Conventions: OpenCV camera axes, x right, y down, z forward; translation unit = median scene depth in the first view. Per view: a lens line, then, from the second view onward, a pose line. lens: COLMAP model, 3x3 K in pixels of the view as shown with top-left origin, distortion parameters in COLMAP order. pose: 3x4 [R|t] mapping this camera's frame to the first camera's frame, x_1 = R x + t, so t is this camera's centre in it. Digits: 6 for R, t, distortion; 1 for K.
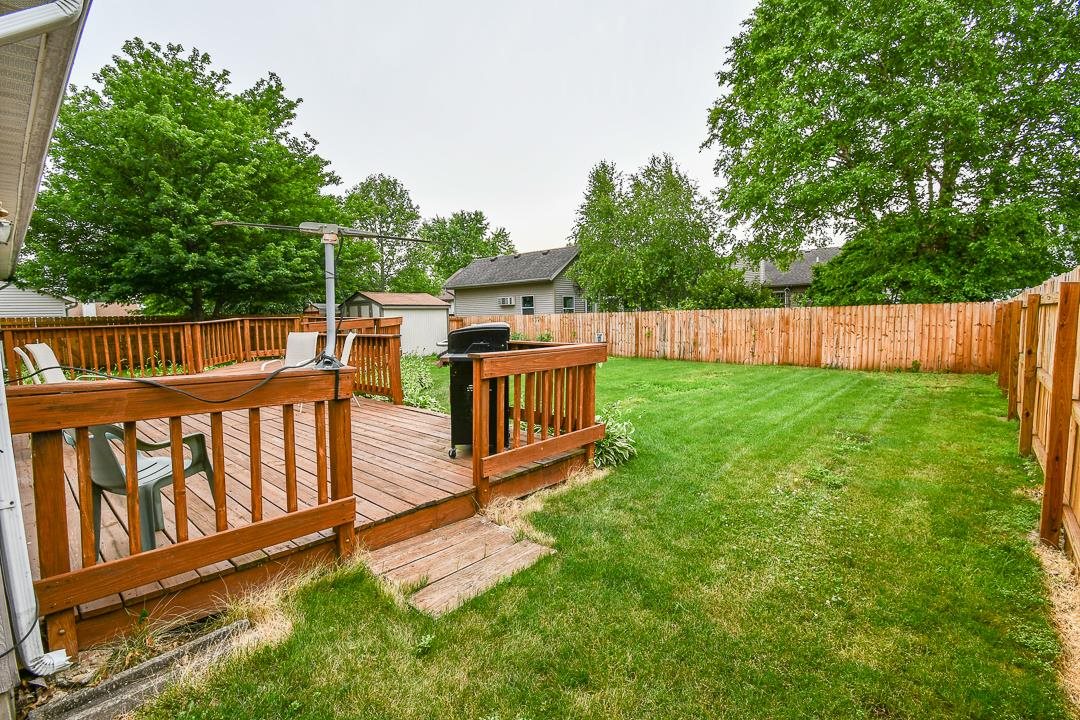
lens RADIAL K [[492.7, 0, 539.8], [0, 492.7, 362.9], [0, 0, 1]] dist [0.012018, -0.022499]
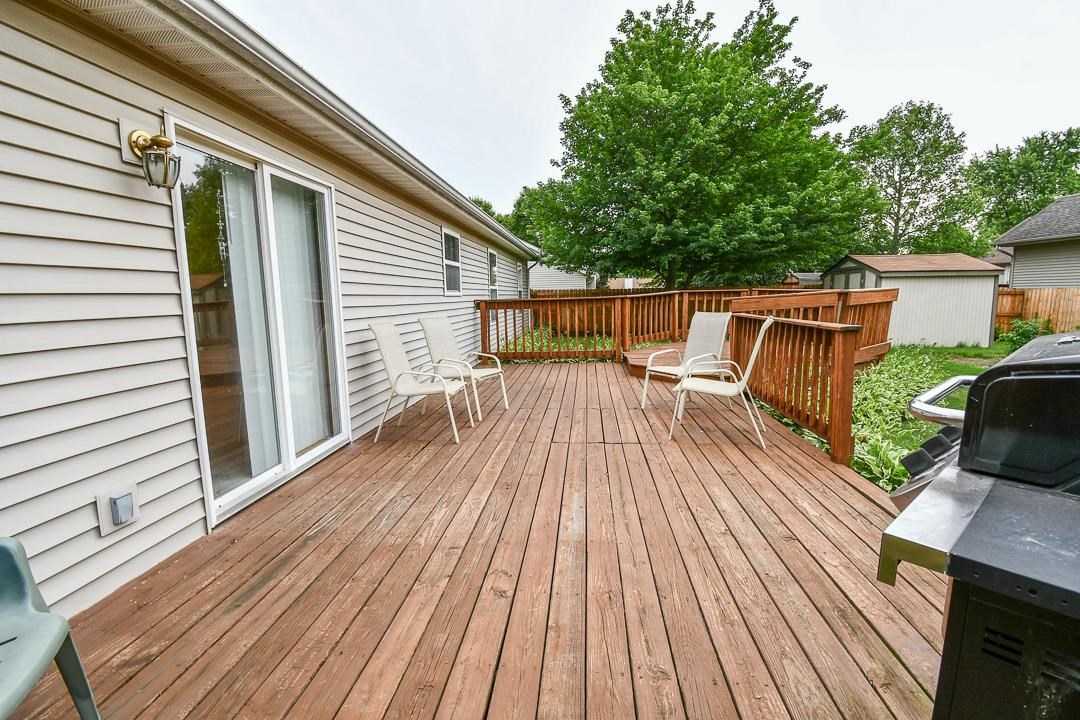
lens RADIAL K [[492.7, 0, 539.8], [0, 492.7, 362.9], [0, 0, 1]] dist [0.012018, -0.022499]
pose [[0.598175, 0.115688, -0.792971, -0.031776], [-0.070253, 0.993285, 0.091917, -0.017393], [0.798280, 0.000726, 0.602285, 0.178189]]
